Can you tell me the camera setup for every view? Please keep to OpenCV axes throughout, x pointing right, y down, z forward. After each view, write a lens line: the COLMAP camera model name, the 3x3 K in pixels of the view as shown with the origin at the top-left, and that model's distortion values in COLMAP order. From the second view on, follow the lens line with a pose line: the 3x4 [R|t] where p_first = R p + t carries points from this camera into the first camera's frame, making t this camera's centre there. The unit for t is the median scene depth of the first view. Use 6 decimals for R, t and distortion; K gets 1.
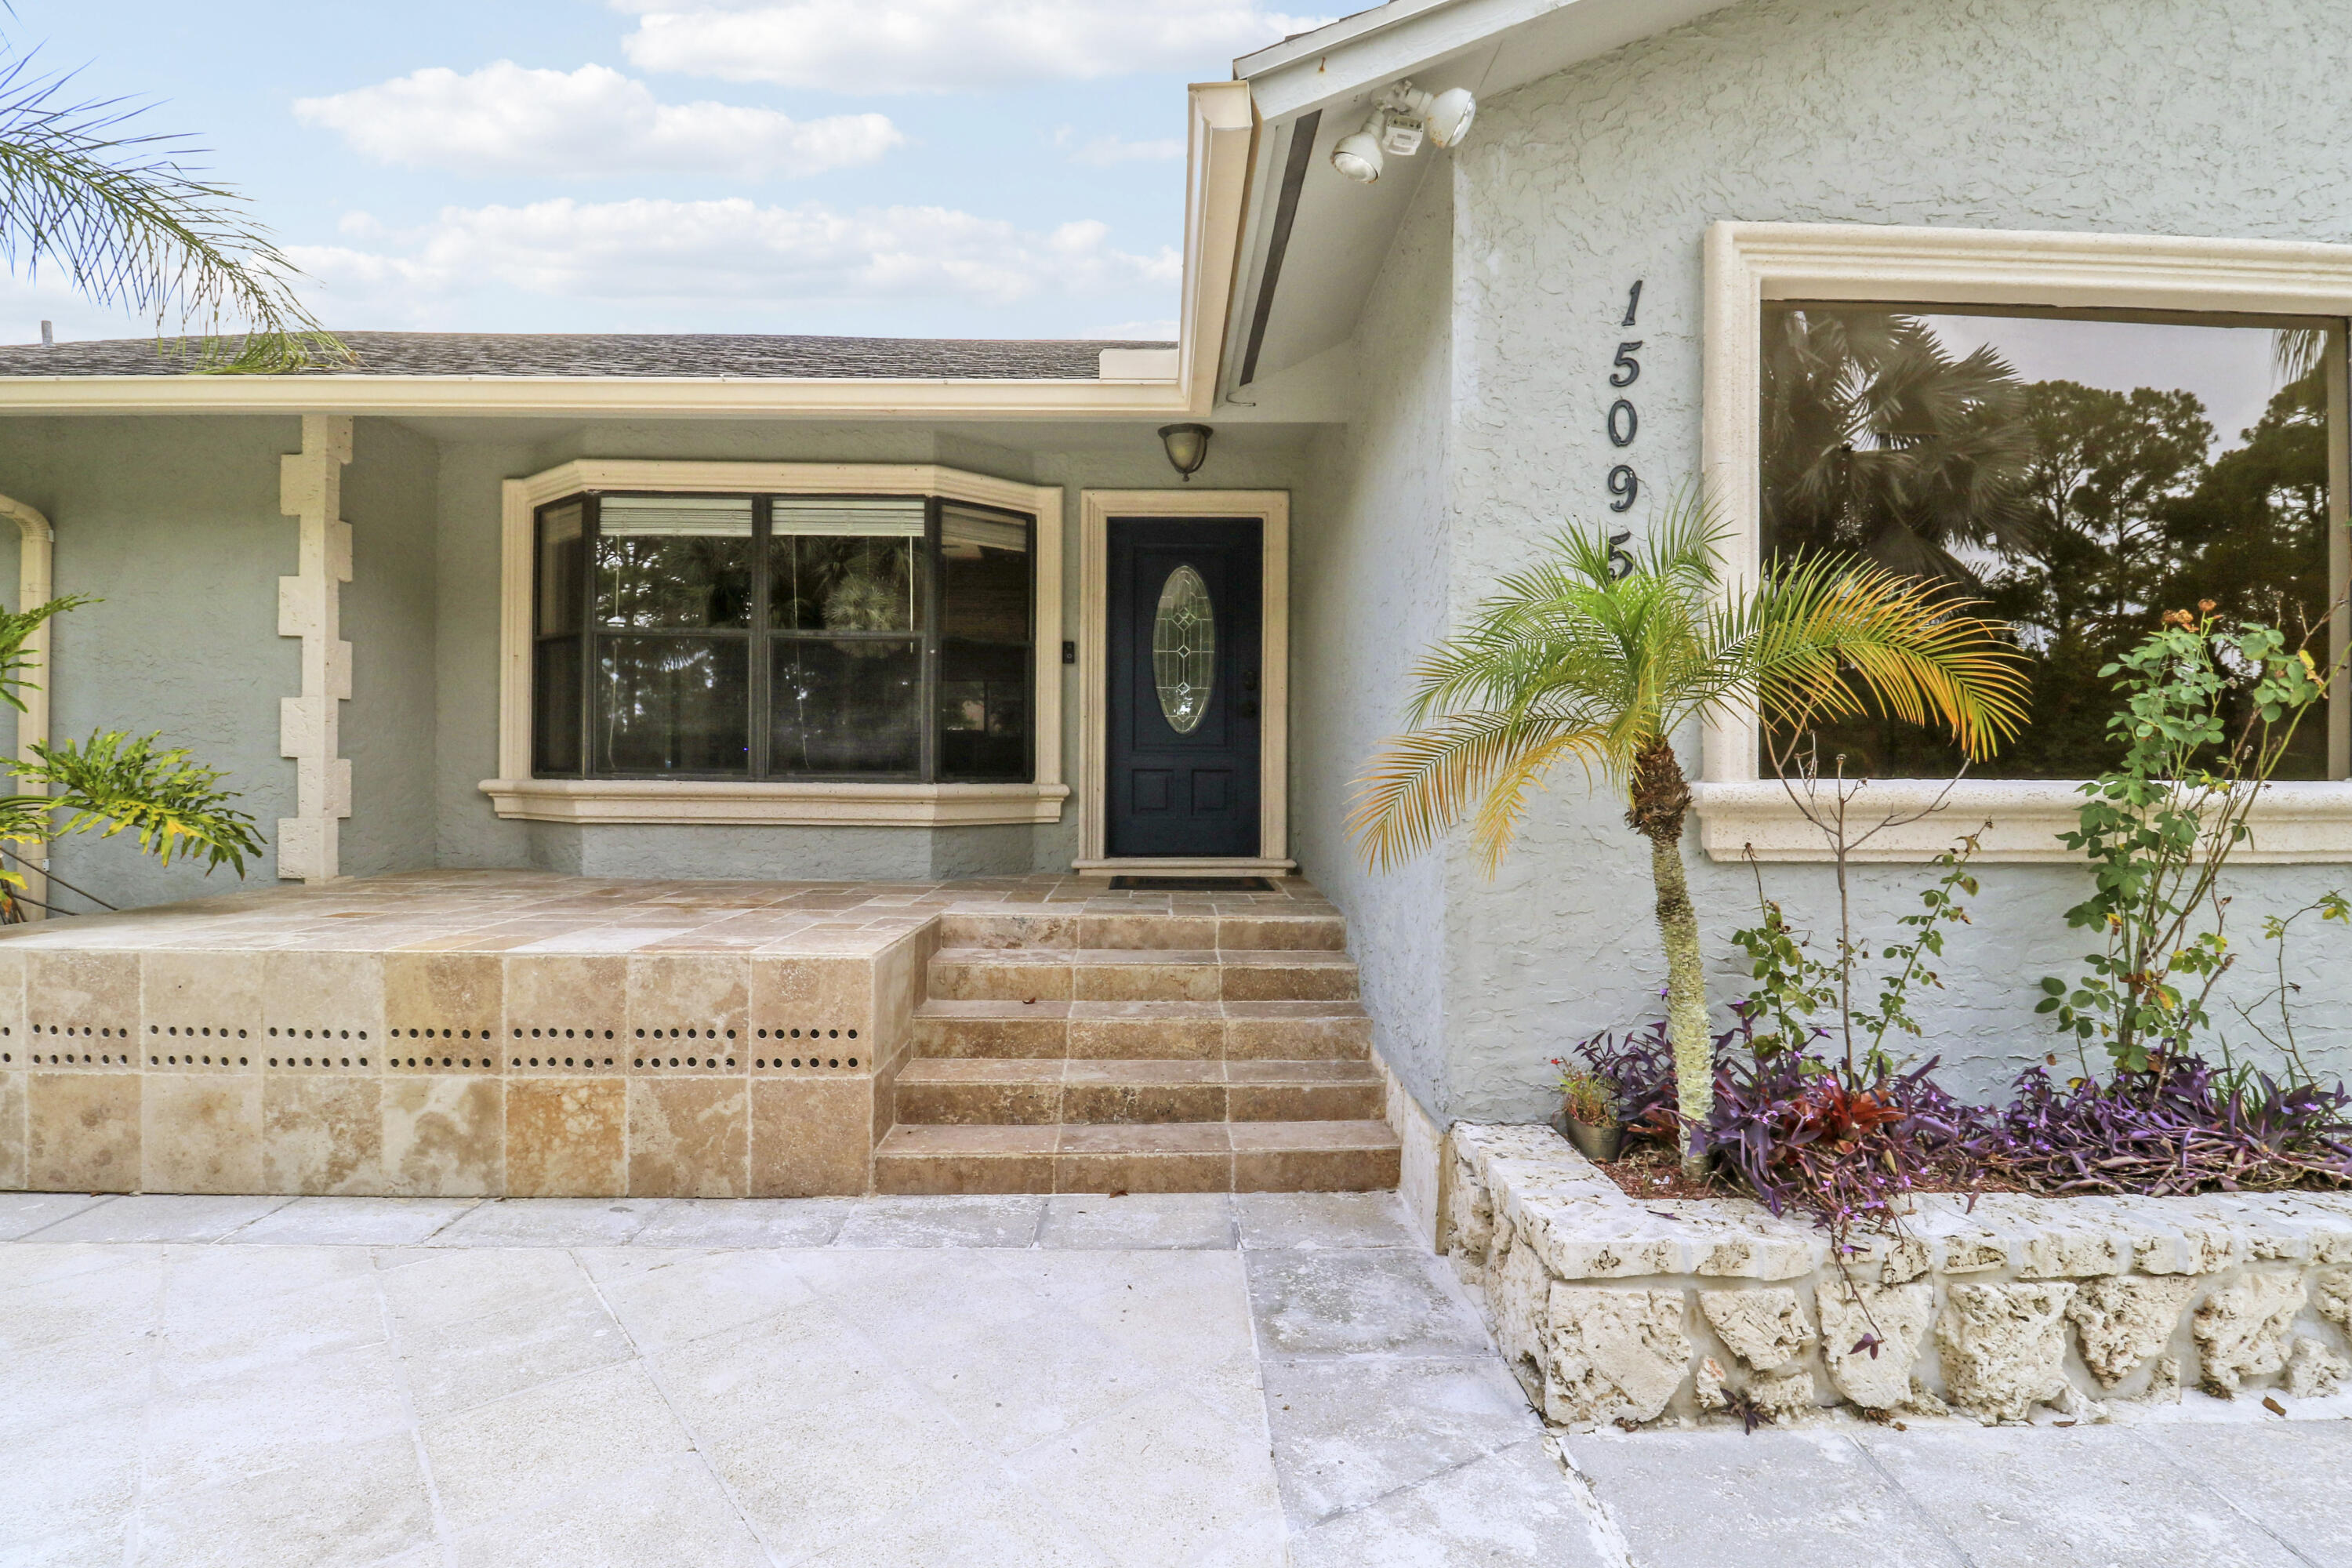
lens RADIAL K [[1100.1, 0, 1185.2], [0, 1100.1, 779.6], [0, 0, 1]] dist [-0.011874, -0.002123]
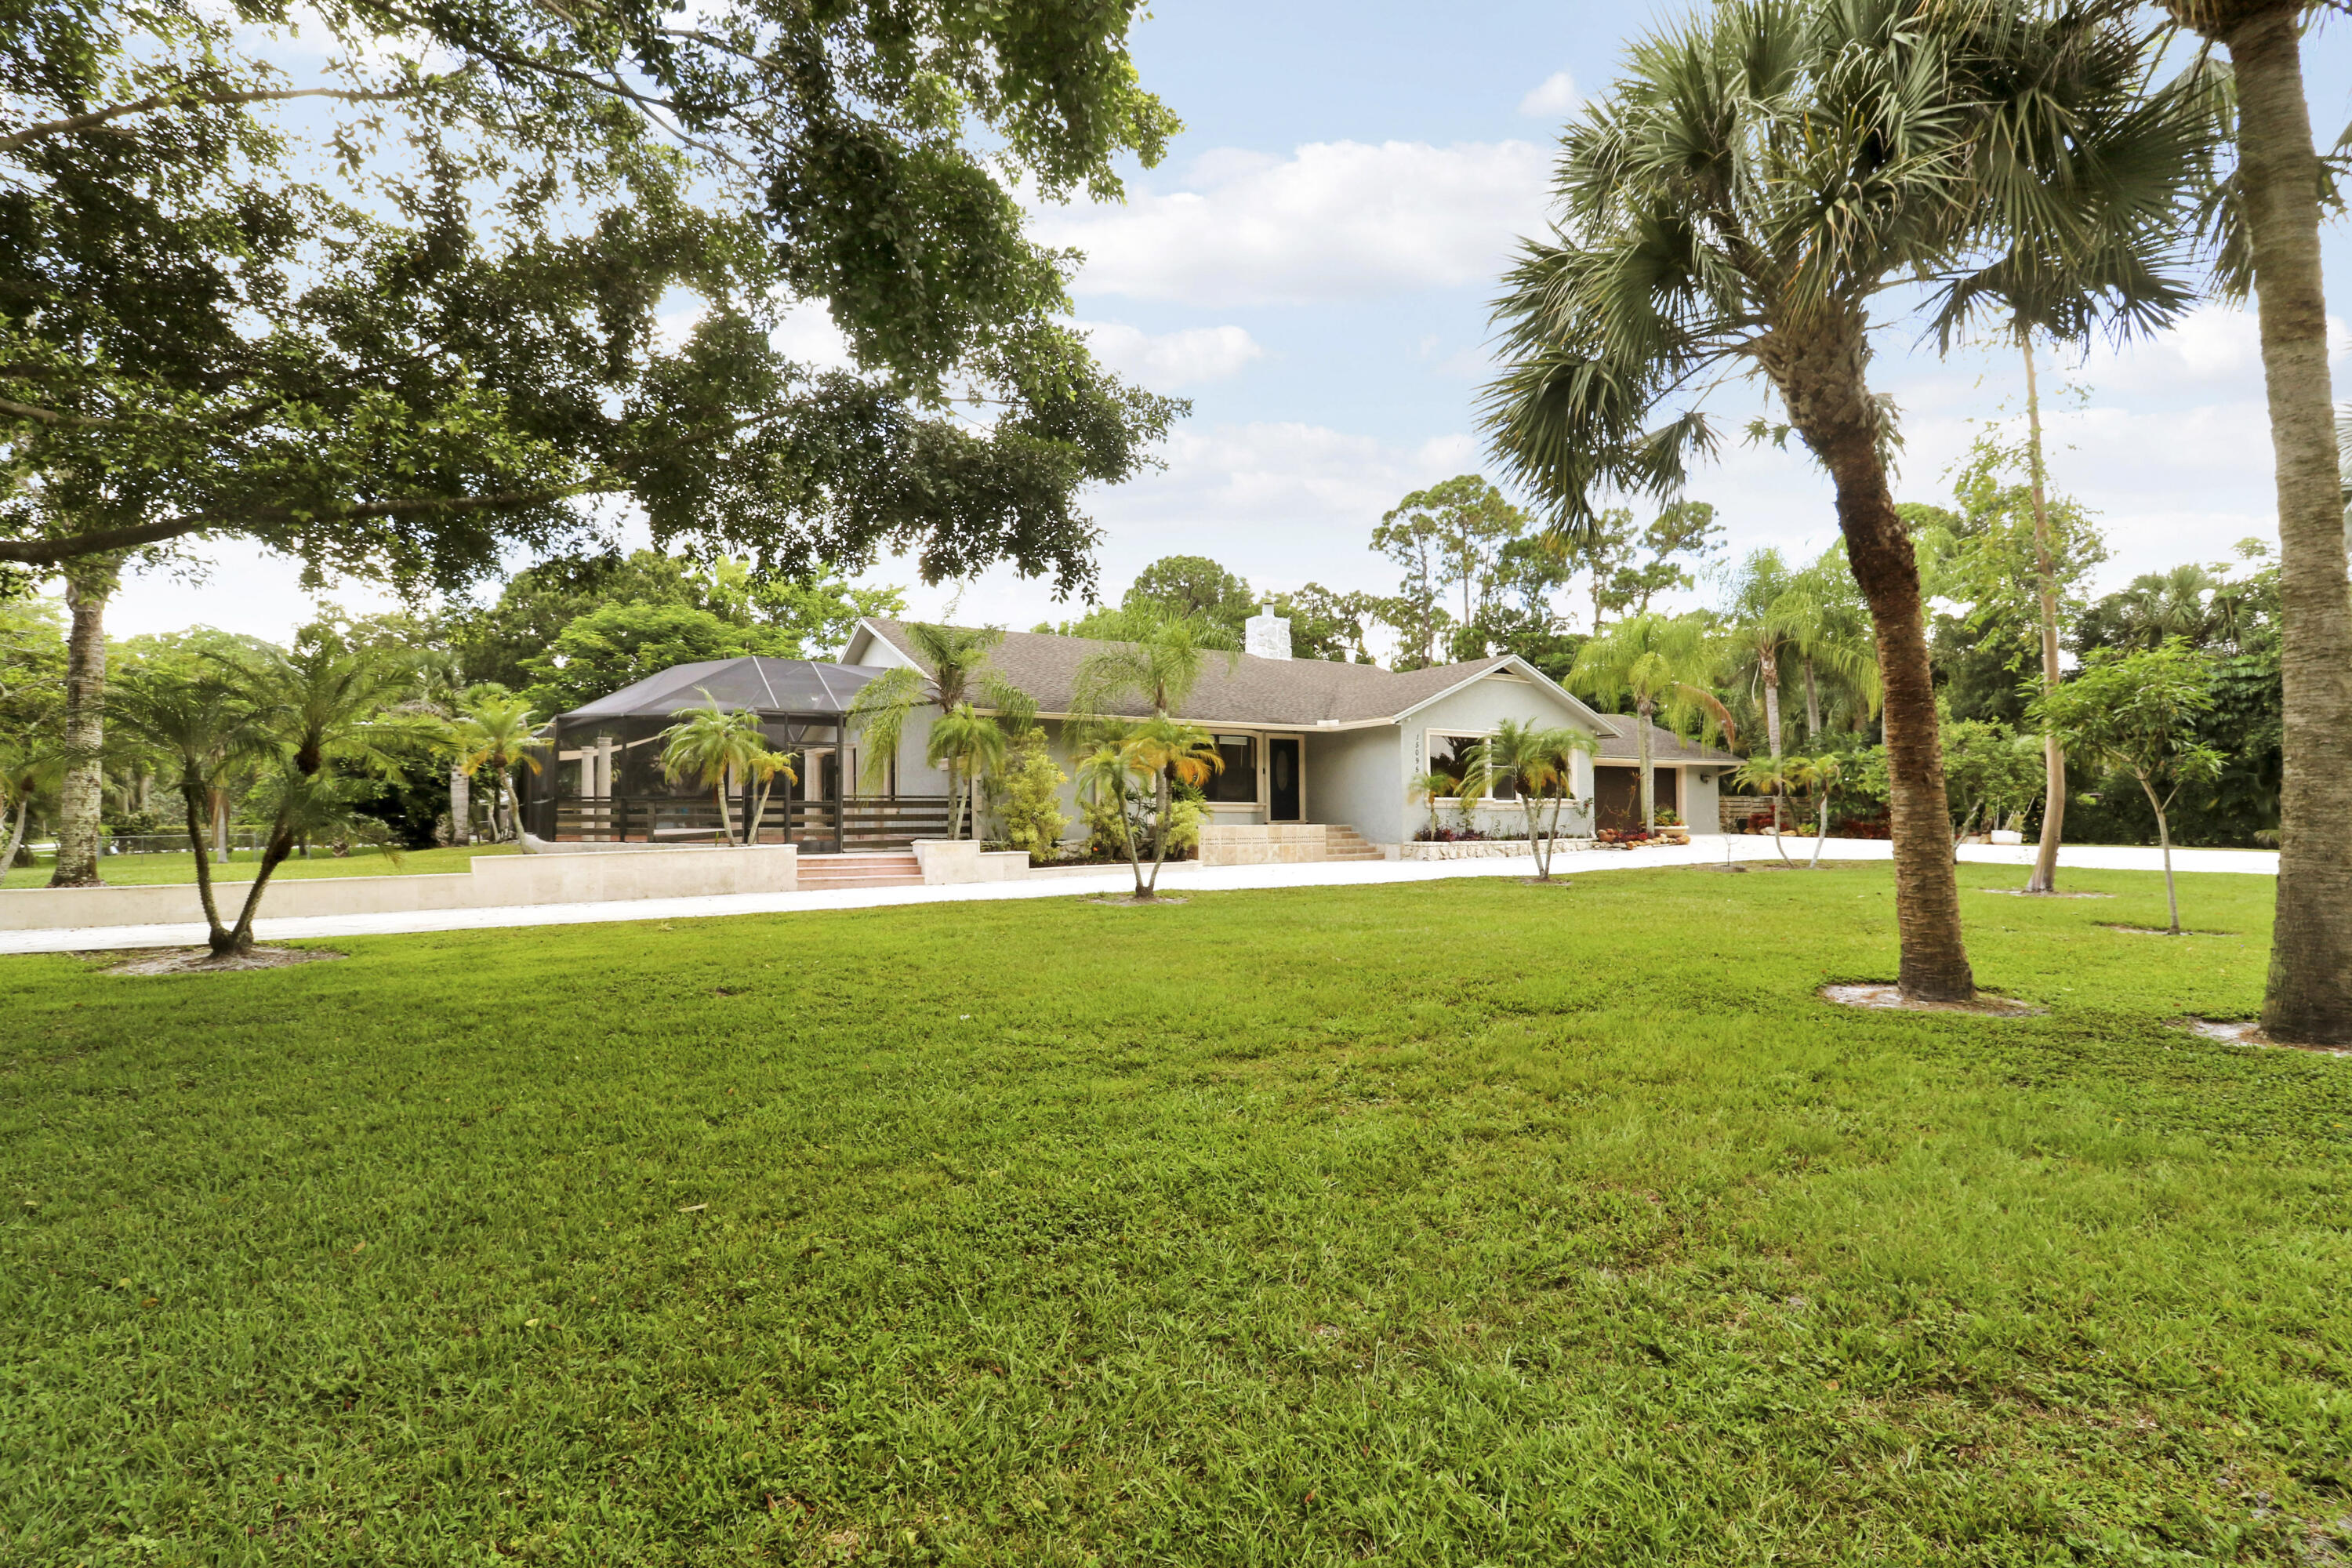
lens RADIAL K [[1100.1, 0, 1172.7], [0, 1100.1, 786.9], [0, 0, 1]] dist [-0.011874, -0.002123]
pose [[0.855773, 0.001081, 0.517350, -4.533044], [0.018405, 0.999301, -0.032533, 0.131924], [-0.517023, 0.037362, 0.855156, -4.226112]]
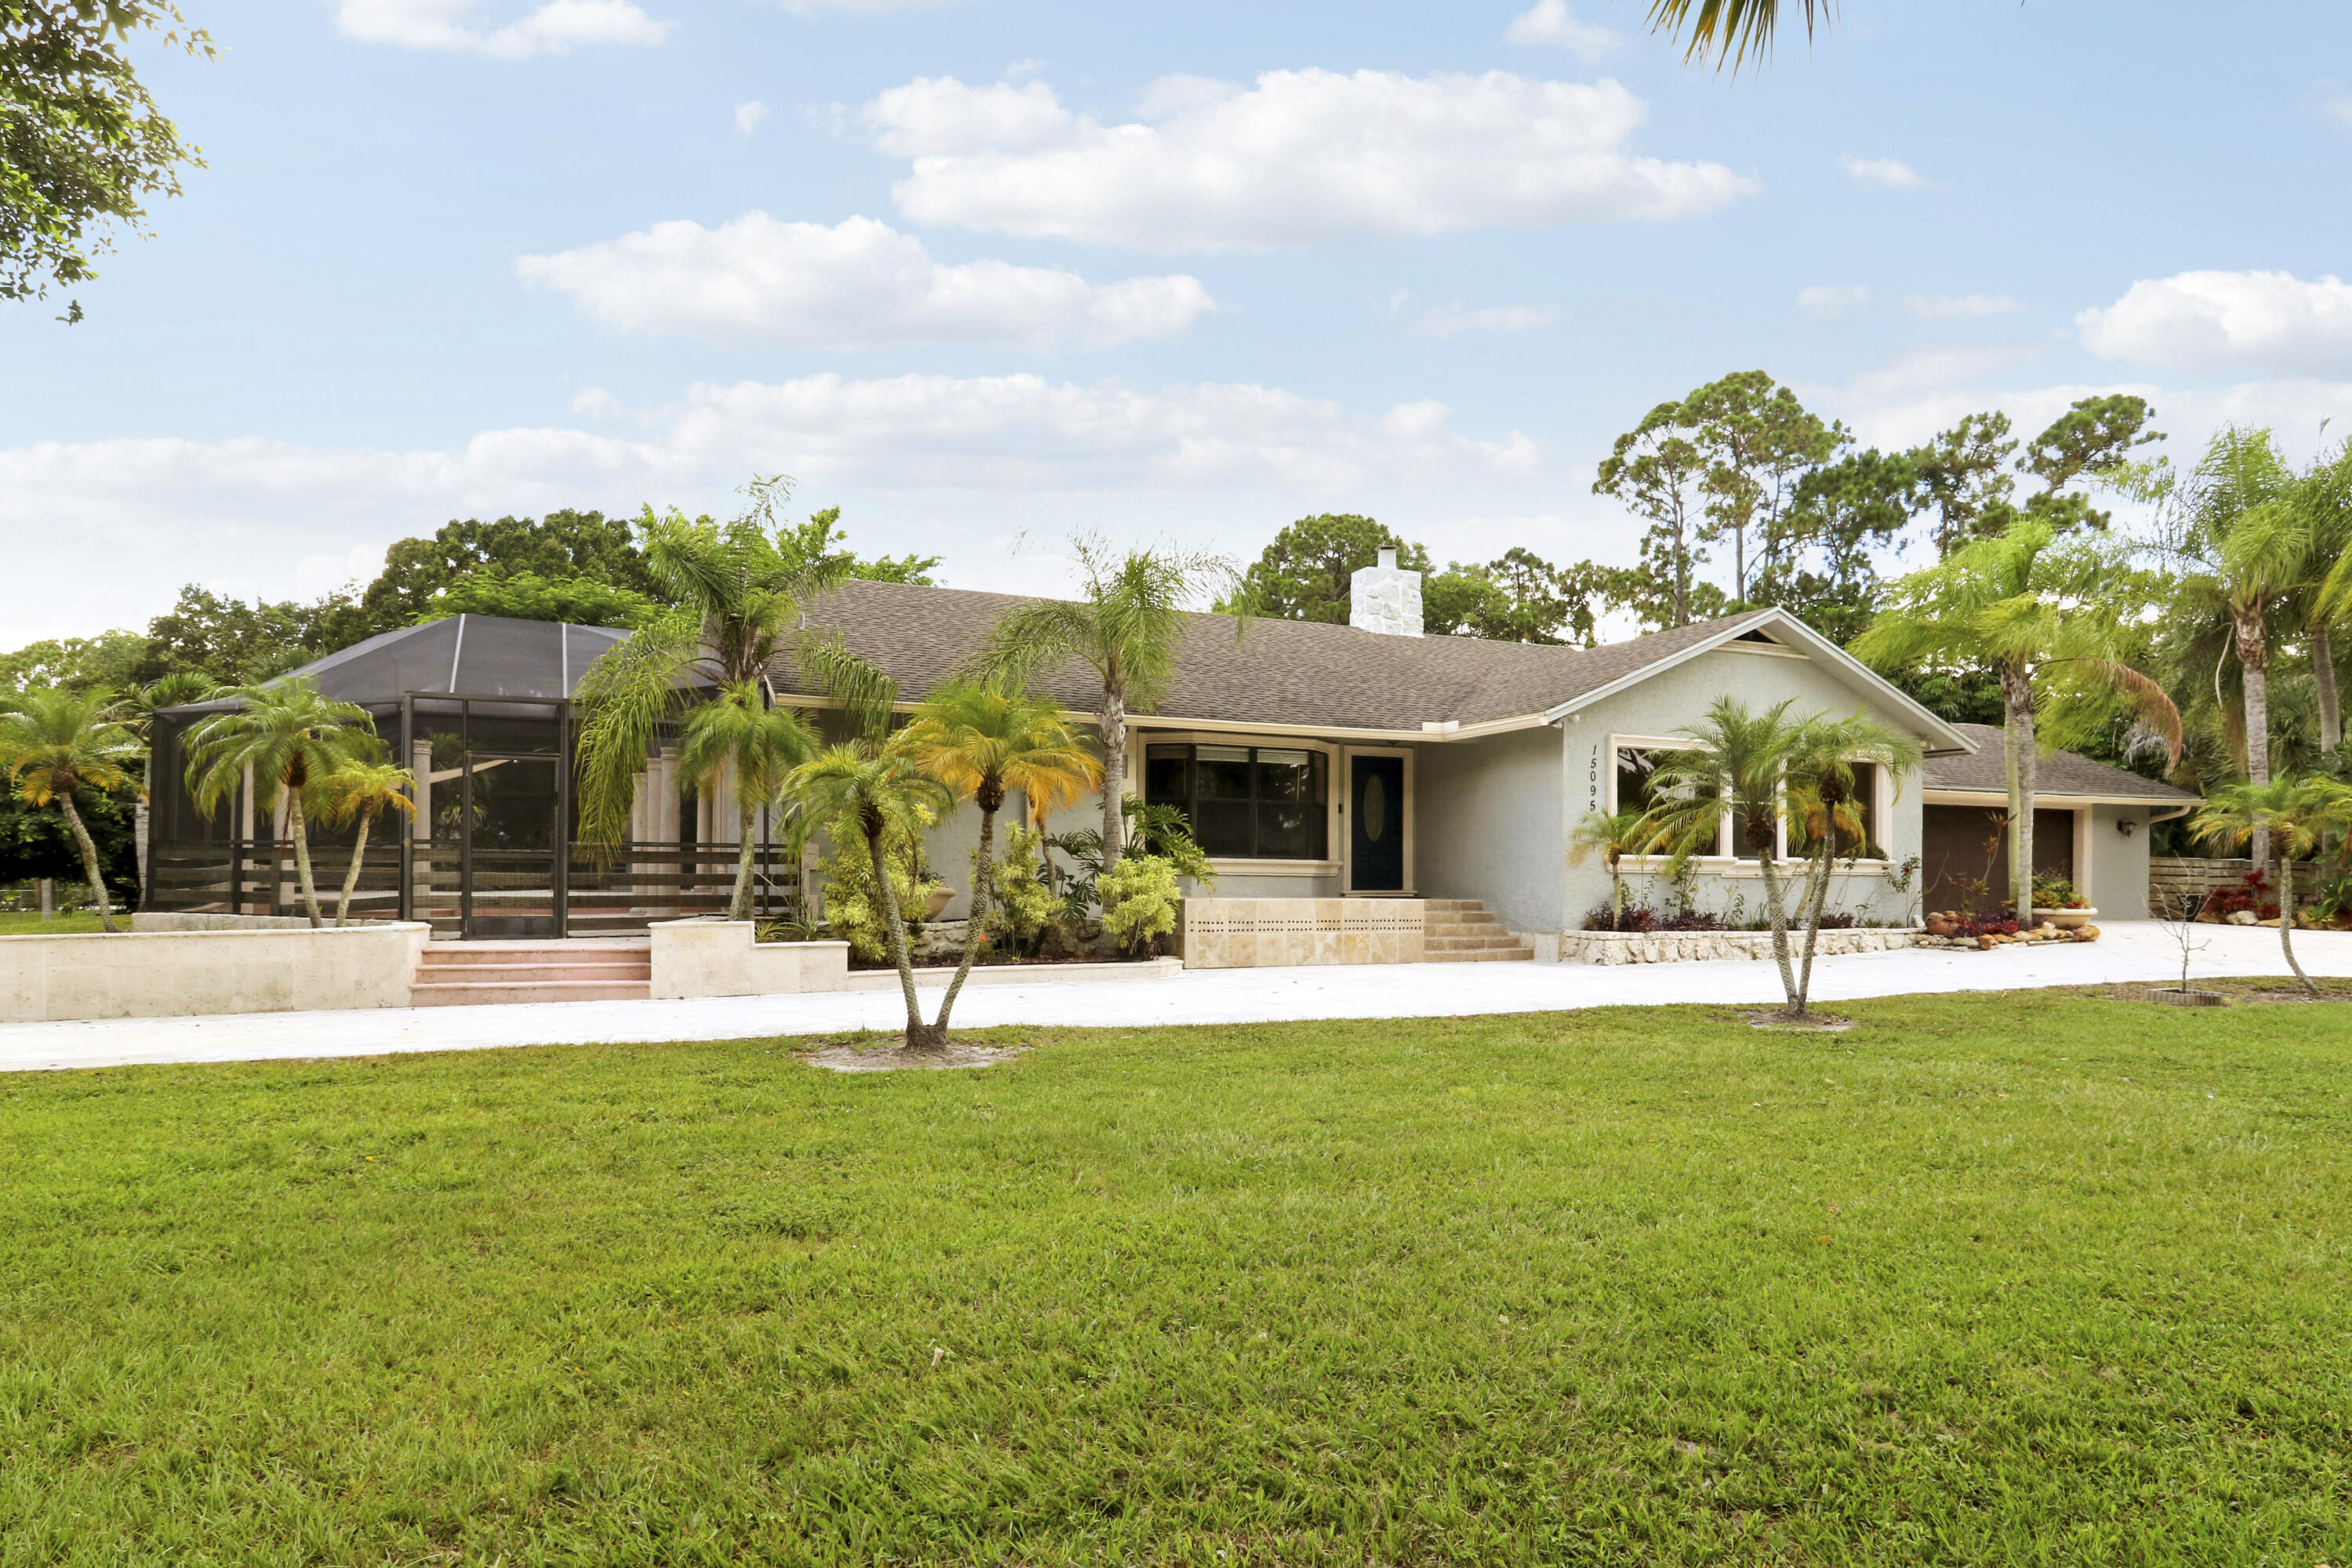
lens RADIAL K [[1400.6, 0, 1179.6], [0, 1400.6, 871.9], [0, 0, 1]] dist [-0.001208, -0.002645]
pose [[0.918346, -0.001186, 0.395778, -3.043258], [0.006598, 0.999902, -0.012313, 0.119357], [-0.395724, 0.013919, 0.918264, -3.198593]]
